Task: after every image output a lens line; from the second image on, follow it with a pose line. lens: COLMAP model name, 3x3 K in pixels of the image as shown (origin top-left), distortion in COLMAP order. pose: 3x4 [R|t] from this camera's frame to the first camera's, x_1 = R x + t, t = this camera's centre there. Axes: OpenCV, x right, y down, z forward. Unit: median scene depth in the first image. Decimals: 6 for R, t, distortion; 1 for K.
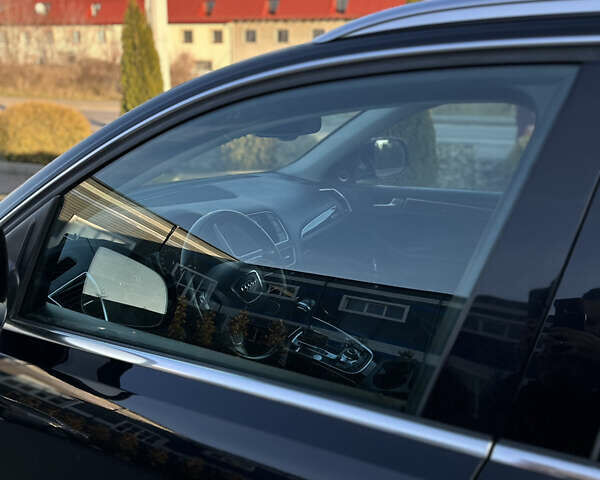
lens RADIAL K [[548.2, 0, 300.0], [0, 548.2, 240.0], [0, 0, 1]] dist [0.142879, -0.243735]
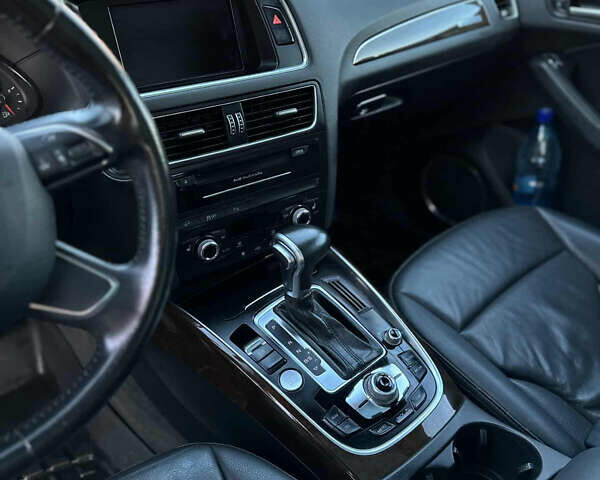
lens RADIAL K [[548.2, 0, 300.0], [0, 548.2, 240.0], [0, 0, 1]] dist [0.142879, -0.243735]
pose [[0.942112, 0.215545, -0.256839, 0.113880], [-0.120386, 0.932369, 0.340875, -0.021210], [0.312942, -0.290223, 0.904344, 0.630187]]
